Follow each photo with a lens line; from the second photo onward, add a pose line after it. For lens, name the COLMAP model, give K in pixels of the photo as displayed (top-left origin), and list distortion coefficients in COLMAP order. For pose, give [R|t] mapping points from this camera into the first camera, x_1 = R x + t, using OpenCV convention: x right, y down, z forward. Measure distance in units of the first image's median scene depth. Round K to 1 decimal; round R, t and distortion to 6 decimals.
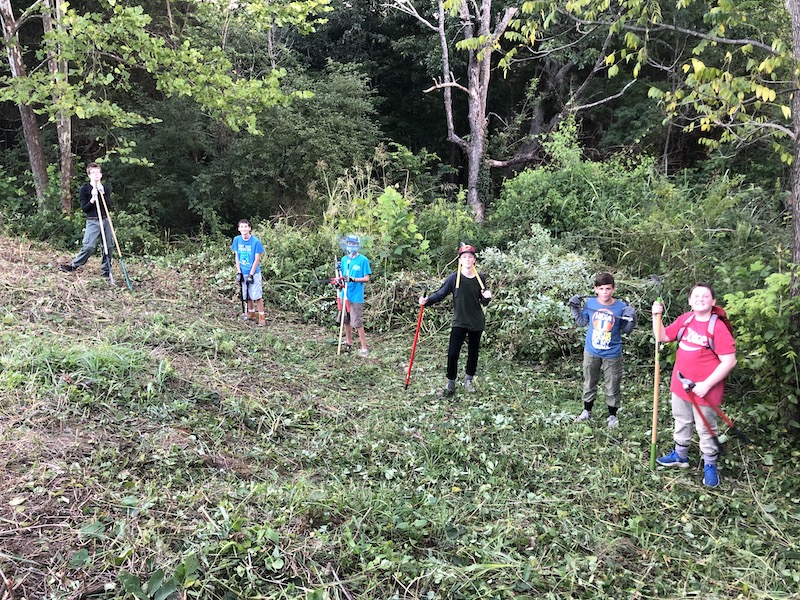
lens RADIAL K [[650.3, 0, 387.9], [0, 650.3, 299.6], [0, 0, 1]] dist [0.011287, -0.003341]
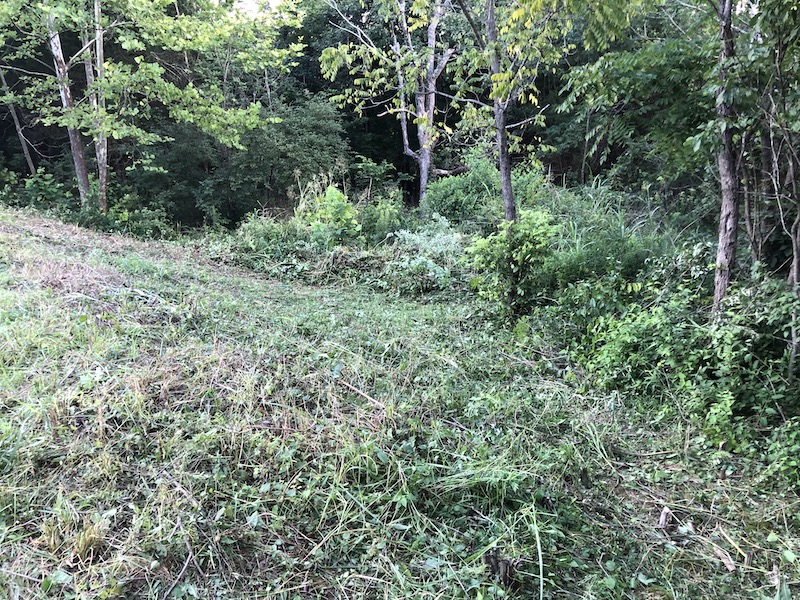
lens RADIAL K [[626.2, 0, 396.0], [0, 626.2, 309.4], [0, 0, 1]] dist [-0.007800, -0.015085]
pose [[0.999960, 0.001232, -0.008814, 0.115032], [-0.001207, 0.999995, 0.002868, 0.067424], [0.008818, -0.002857, 0.999957, -0.268398]]
